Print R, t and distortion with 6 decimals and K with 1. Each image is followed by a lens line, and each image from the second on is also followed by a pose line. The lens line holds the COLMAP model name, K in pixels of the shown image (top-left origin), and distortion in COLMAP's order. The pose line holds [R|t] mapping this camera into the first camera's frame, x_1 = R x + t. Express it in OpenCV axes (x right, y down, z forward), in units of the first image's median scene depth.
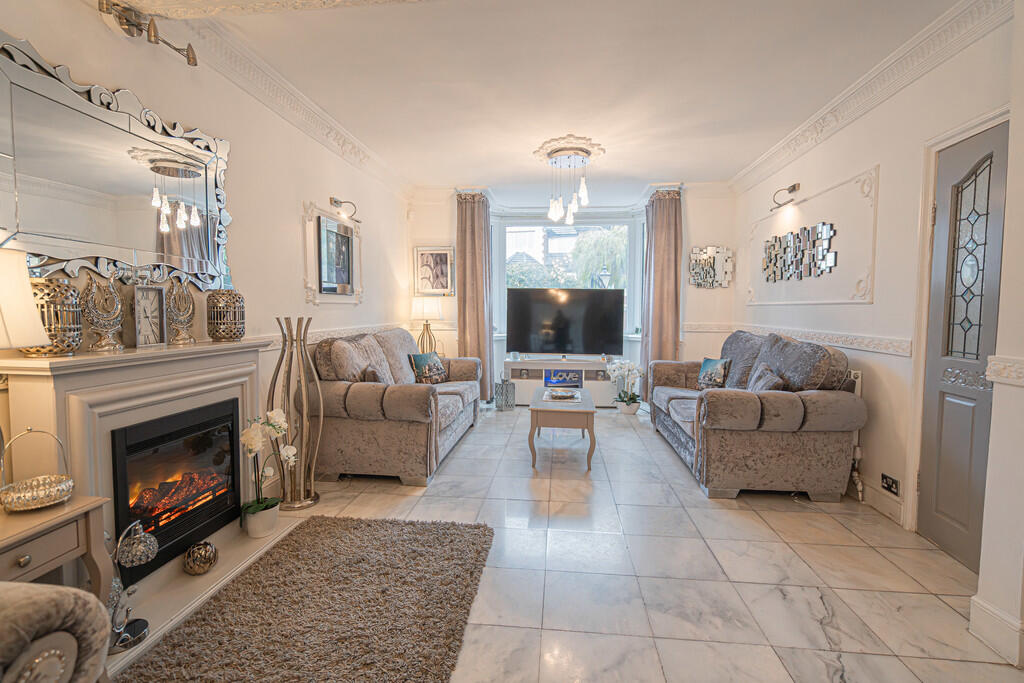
lens RADIAL K [[494.6, 0, 505.4], [0, 494.6, 340.8], [0, 0, 1]] dist [0.004275, 0.000097]
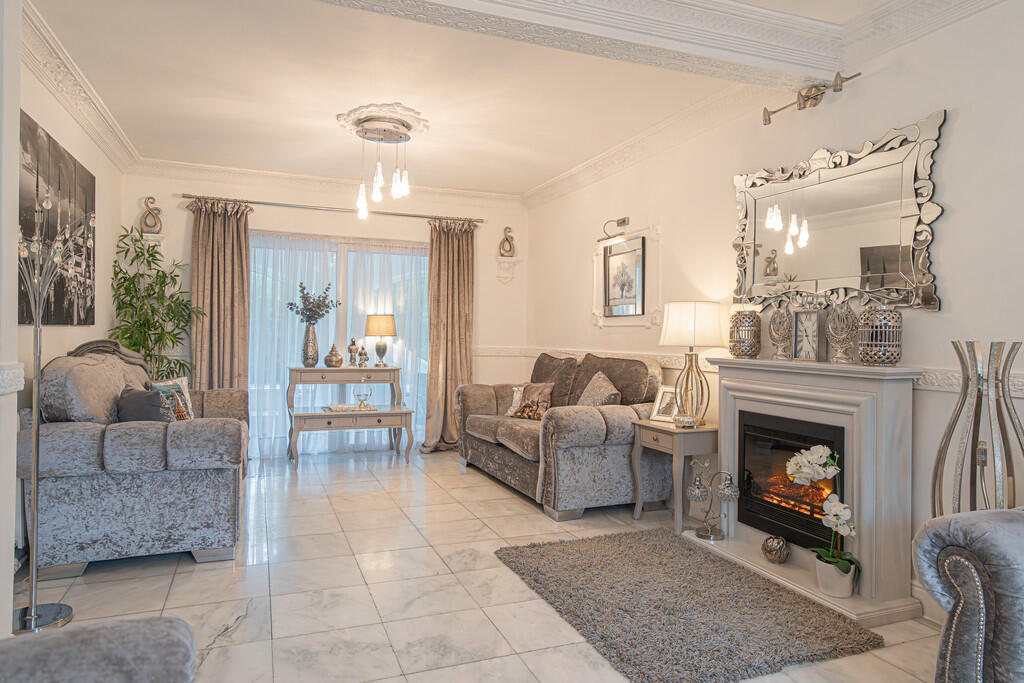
lens RADIAL K [[652.7, 0, 509.3], [0, 652.7, 337.2], [0, 0, 1]] dist [0.002160, 0.000248]
pose [[-0.889110, -0.012443, -0.457524, 0.574819], [-0.043566, 0.997392, 0.057537, -0.095146], [0.455615, 0.071089, -0.887334, 1.894559]]
